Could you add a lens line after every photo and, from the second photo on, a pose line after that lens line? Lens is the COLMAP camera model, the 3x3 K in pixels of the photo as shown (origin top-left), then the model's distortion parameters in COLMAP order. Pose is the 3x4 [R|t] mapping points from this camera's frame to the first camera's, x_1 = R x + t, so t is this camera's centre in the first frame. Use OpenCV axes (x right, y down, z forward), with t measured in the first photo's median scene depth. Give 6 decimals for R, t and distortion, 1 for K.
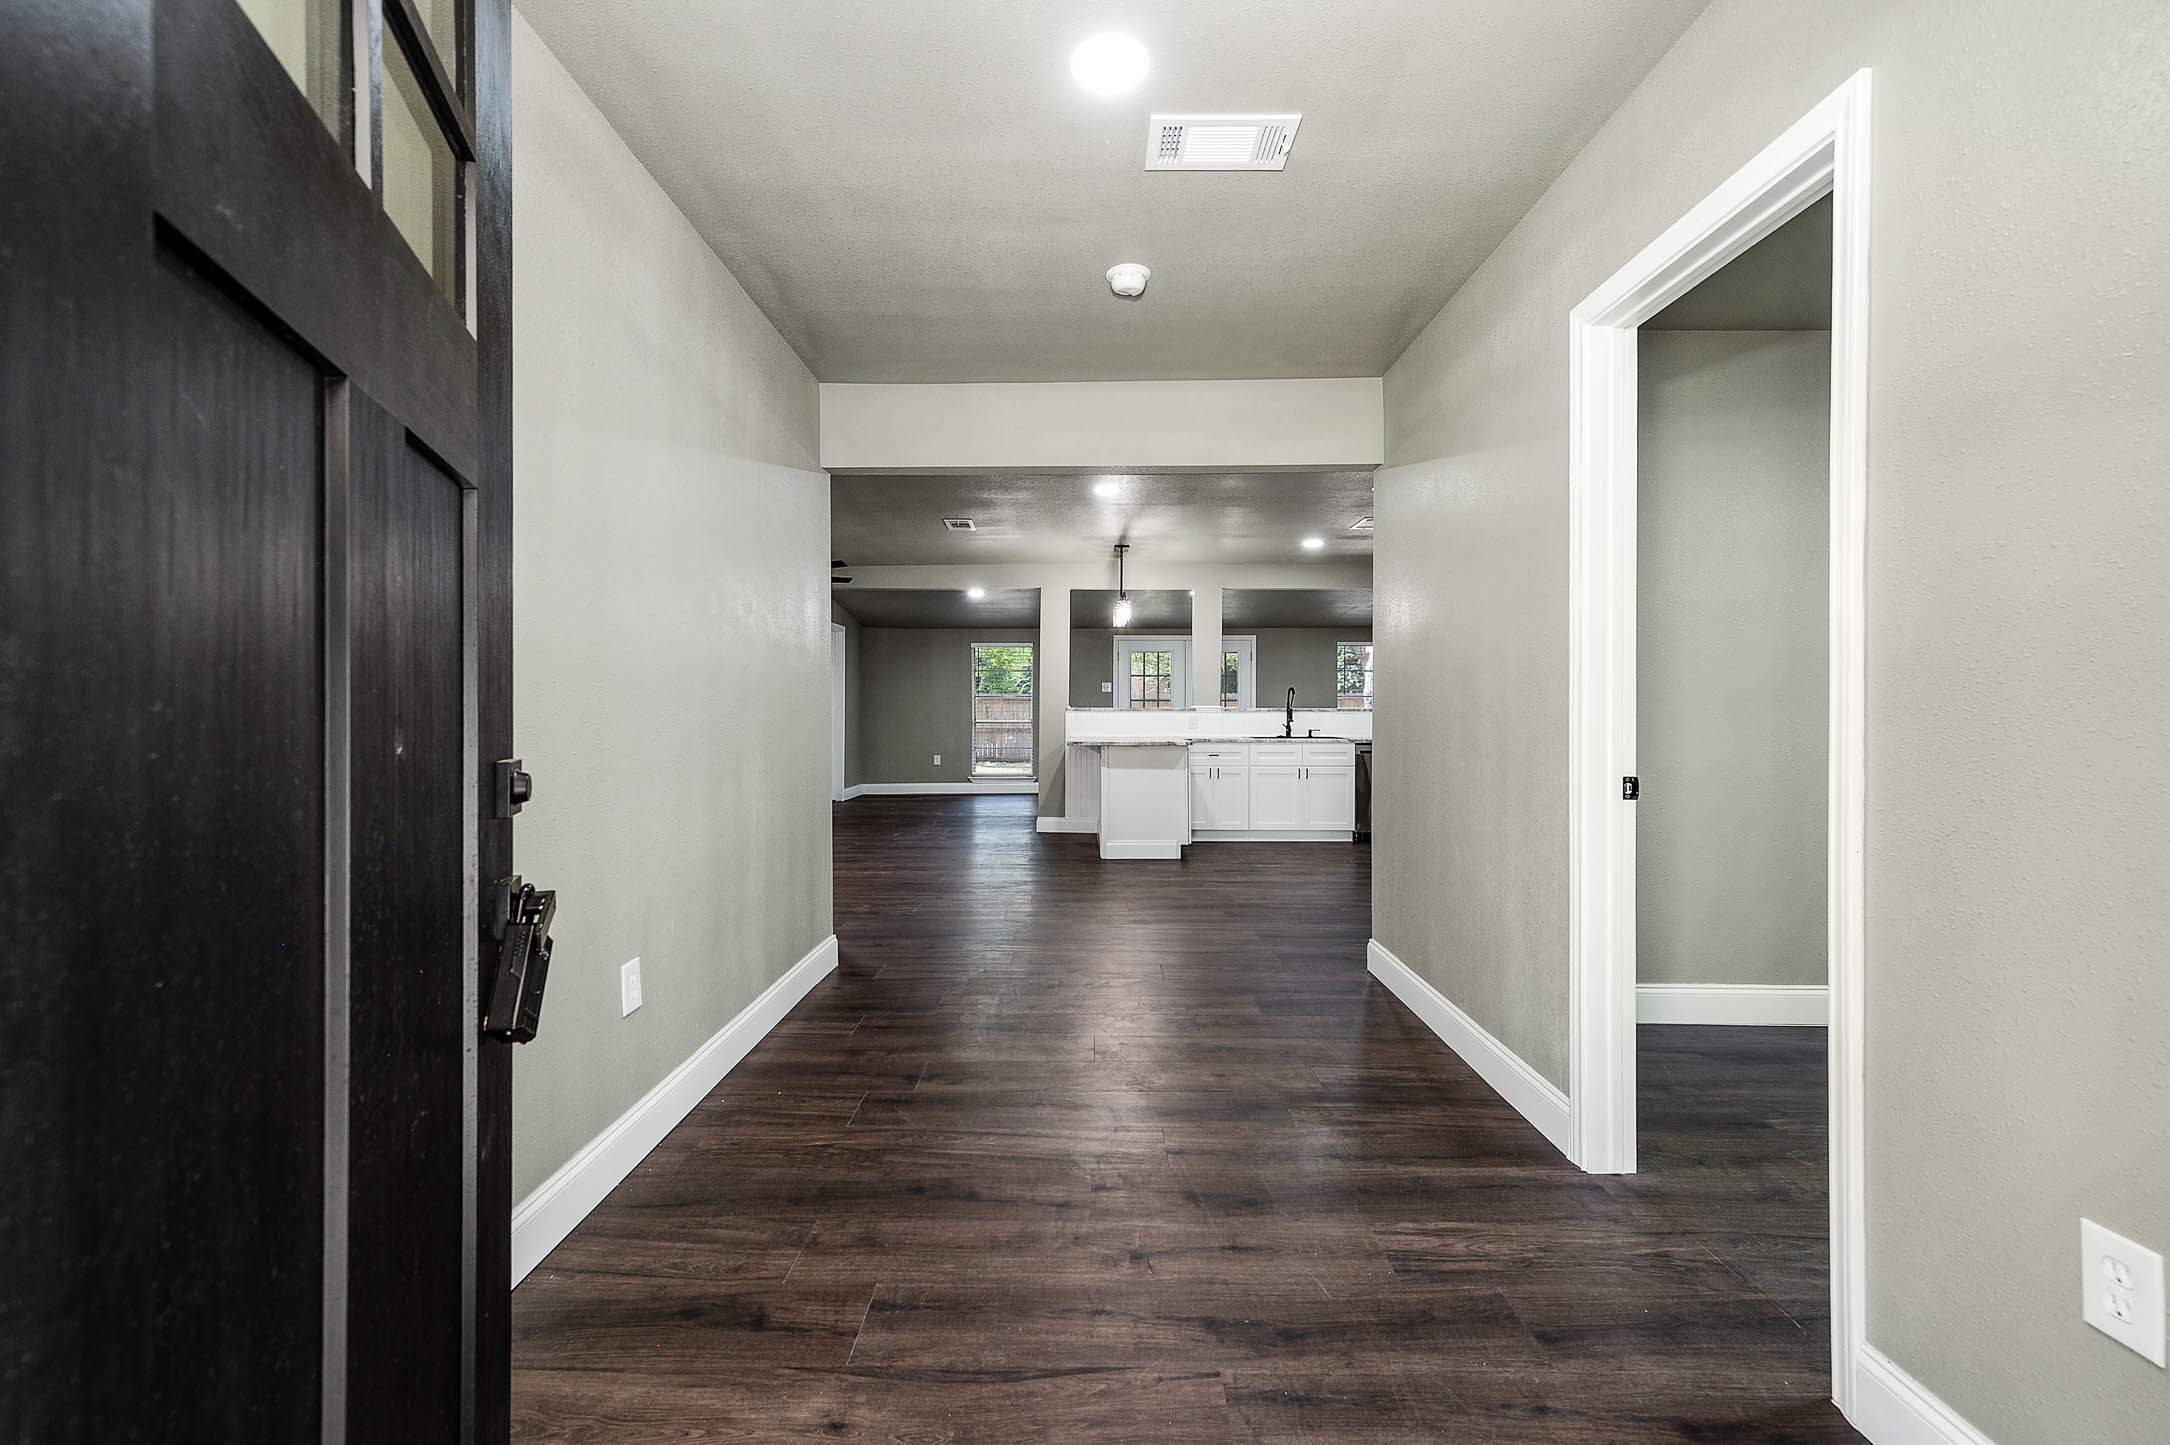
lens RADIAL K [[899.3, 0, 1087.6], [0, 899.3, 725.0], [0, 0, 1]] dist [0.010459, 0.000252]
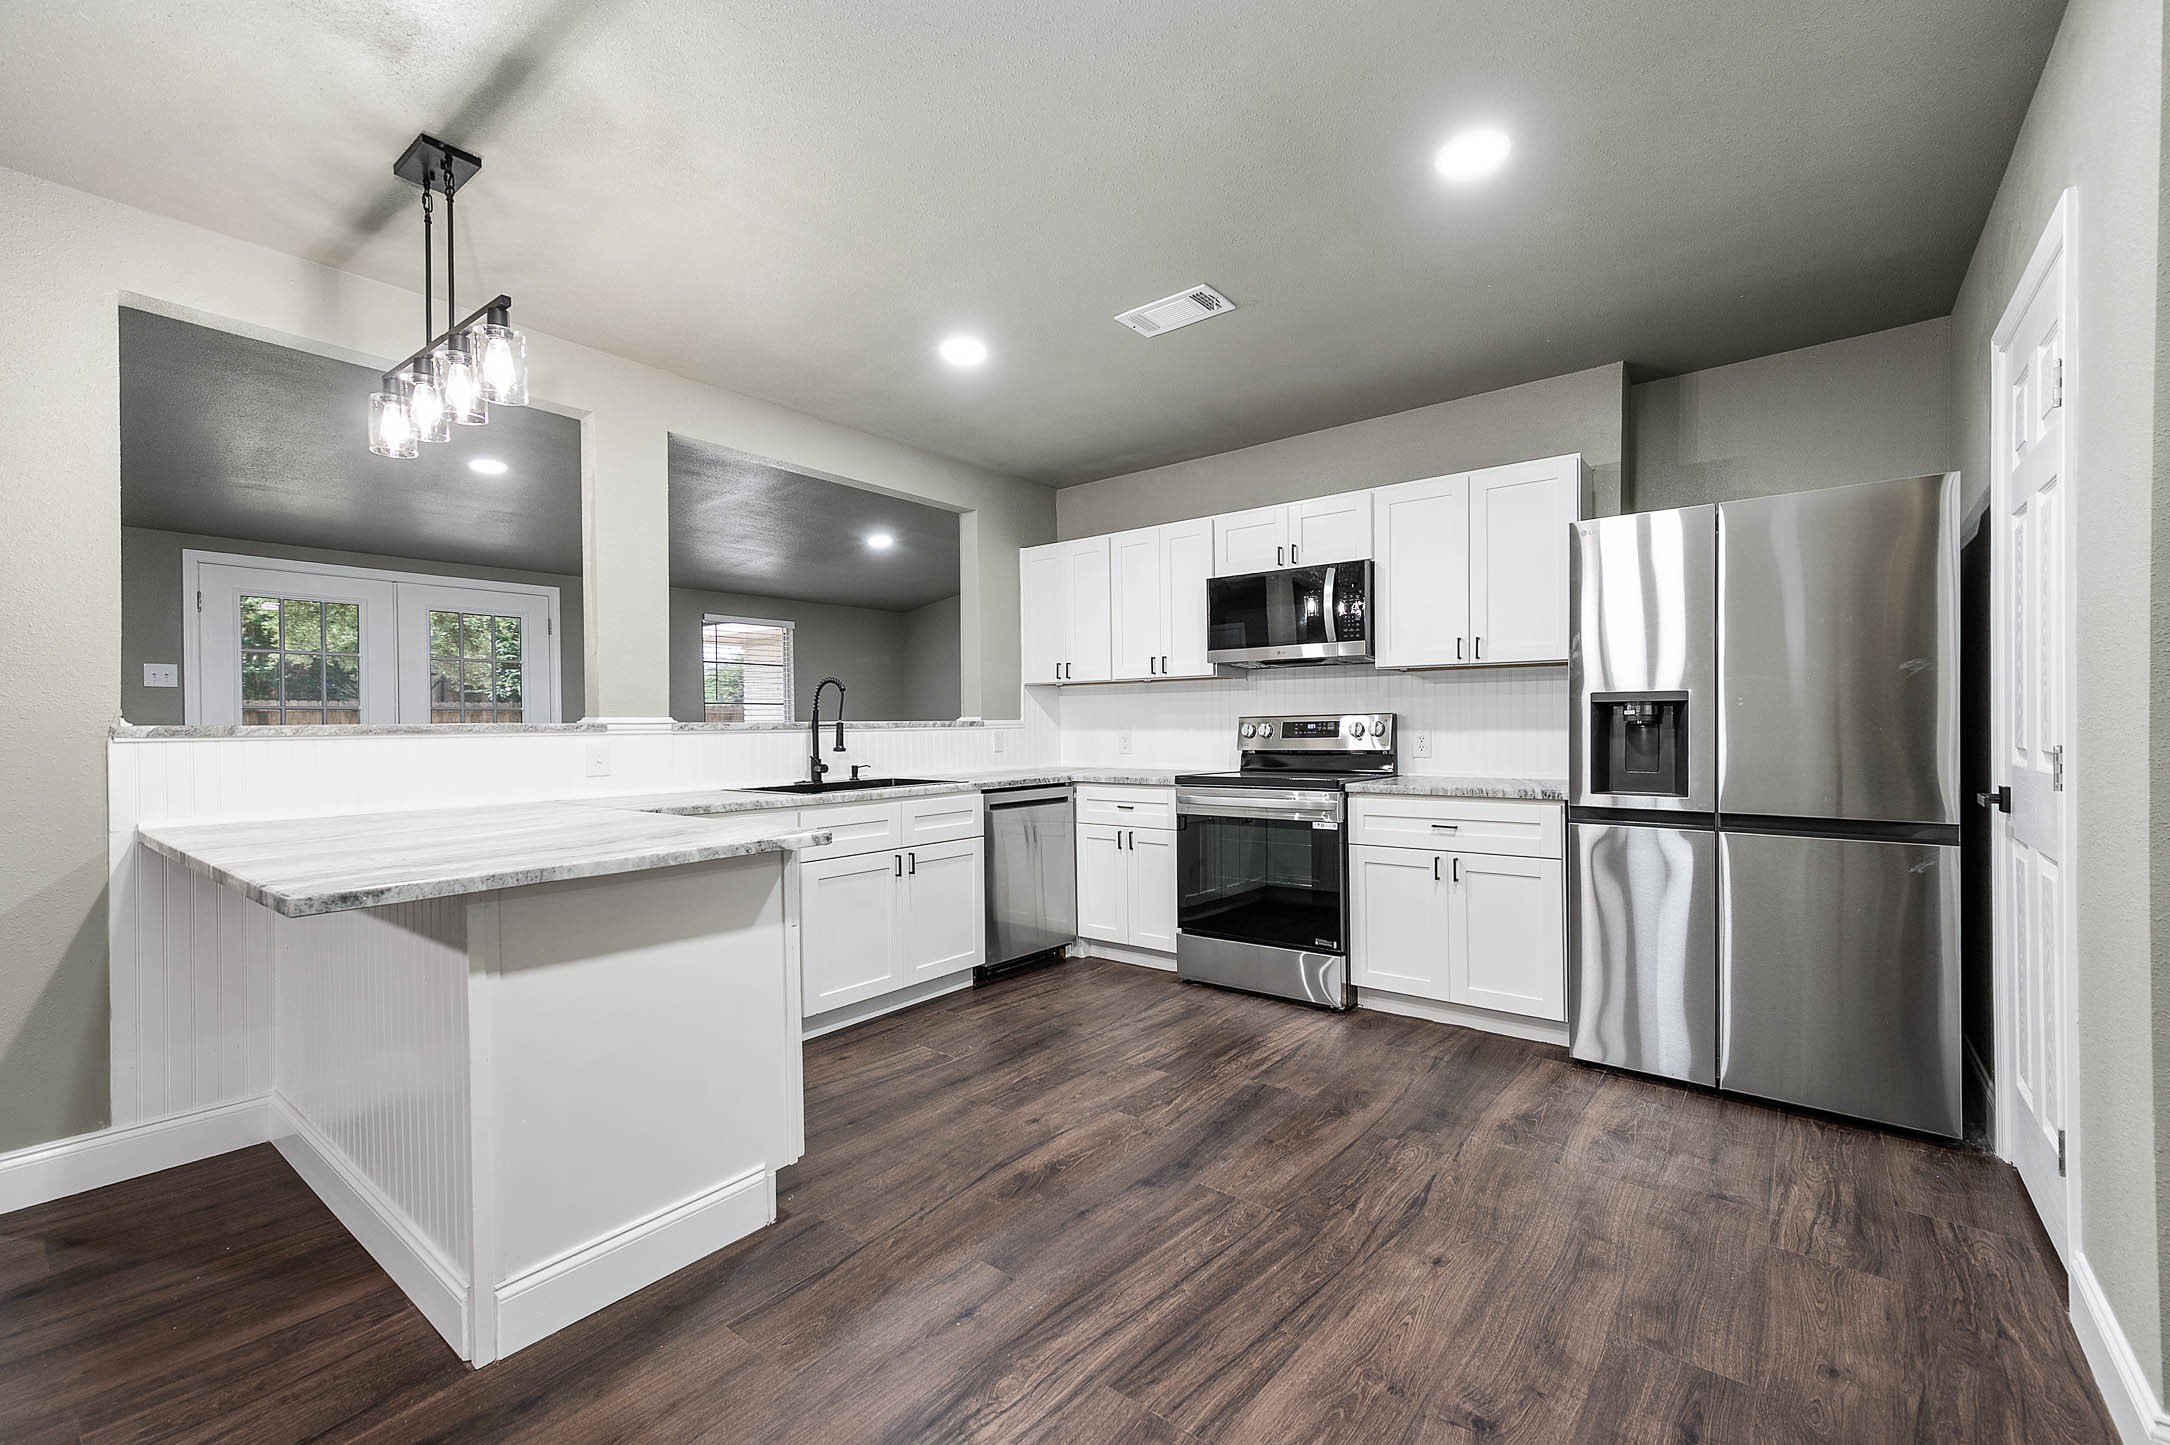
lens RADIAL K [[899.3, 0, 1087.6], [0, 899.3, 725.0], [0, 0, 1]] dist [0.010459, 0.000252]
pose [[0.620070, -0.009293, 0.784492, -0.061155], [0.022486, 0.999730, -0.005930, -0.012157], [-0.784224, 0.021317, 0.620111, 0.635035]]
